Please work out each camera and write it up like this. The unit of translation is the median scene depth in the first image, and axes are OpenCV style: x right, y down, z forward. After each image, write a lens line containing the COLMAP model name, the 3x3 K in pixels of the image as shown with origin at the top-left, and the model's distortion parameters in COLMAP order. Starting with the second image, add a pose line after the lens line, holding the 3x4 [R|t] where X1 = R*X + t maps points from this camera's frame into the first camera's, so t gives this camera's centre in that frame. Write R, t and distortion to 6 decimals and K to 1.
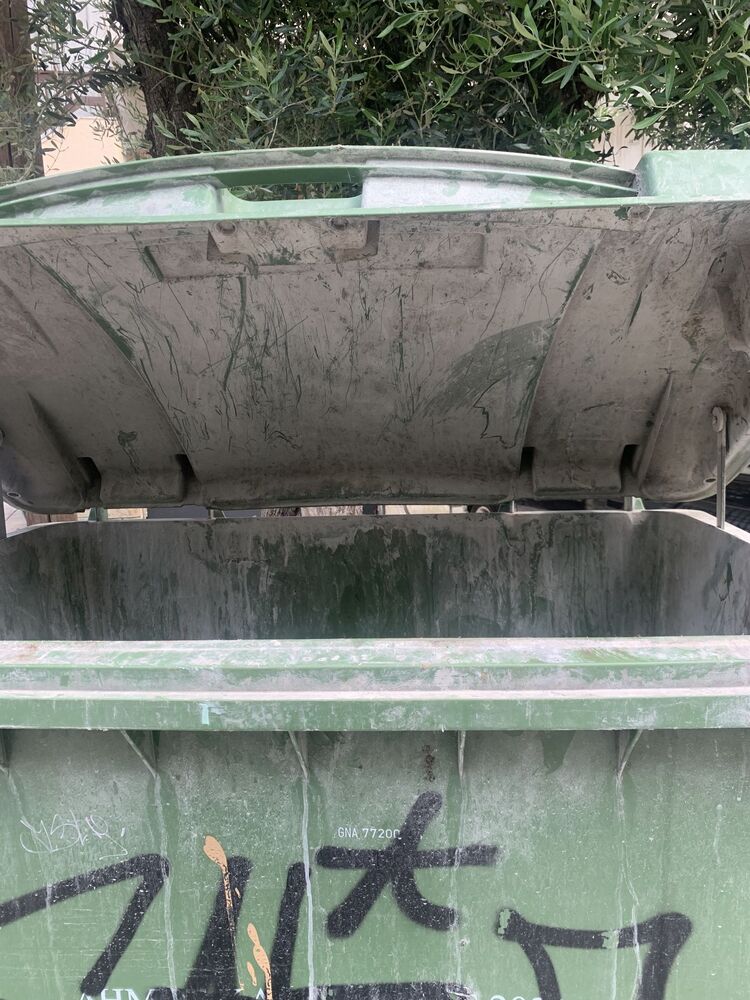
lens RADIAL K [[803.3, 0, 375.0], [0, 803.3, 500.0], [0, 0, 1]] dist [-0.043219, 0.000149]
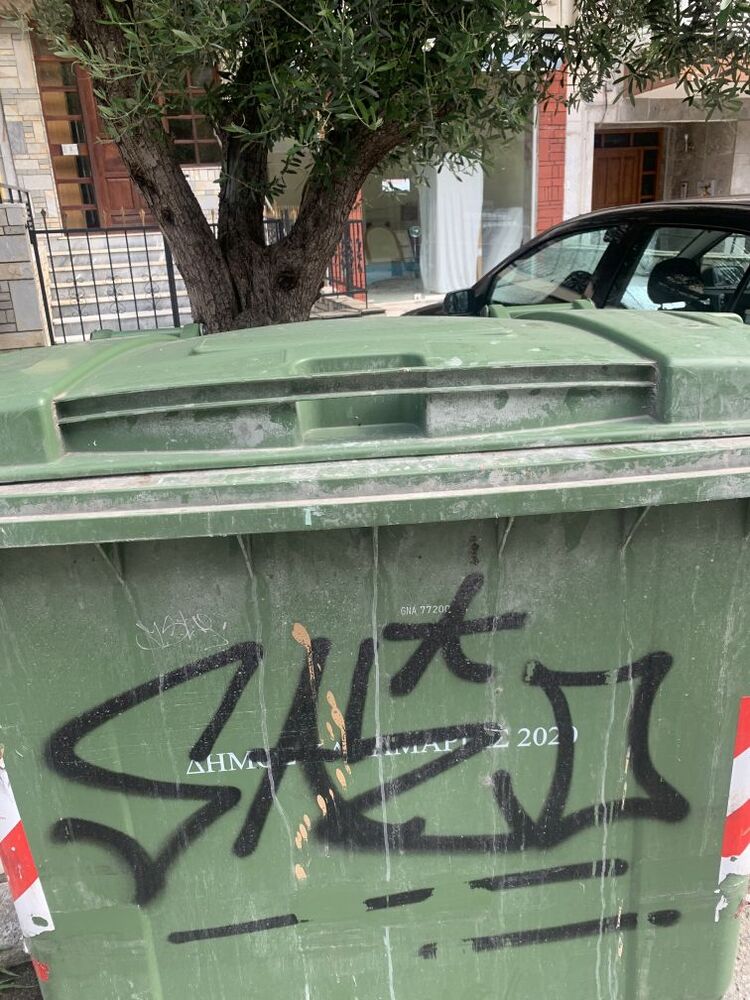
lens RADIAL K [[803.3, 0, 375.0], [0, 803.3, 500.0], [0, 0, 1]] dist [-0.043219, 0.000149]
pose [[0.993084, -0.056267, 0.103046, -0.209891], [0.038599, 0.985360, 0.166060, 0.034515], [-0.110881, -0.160934, 0.980717, -0.204758]]
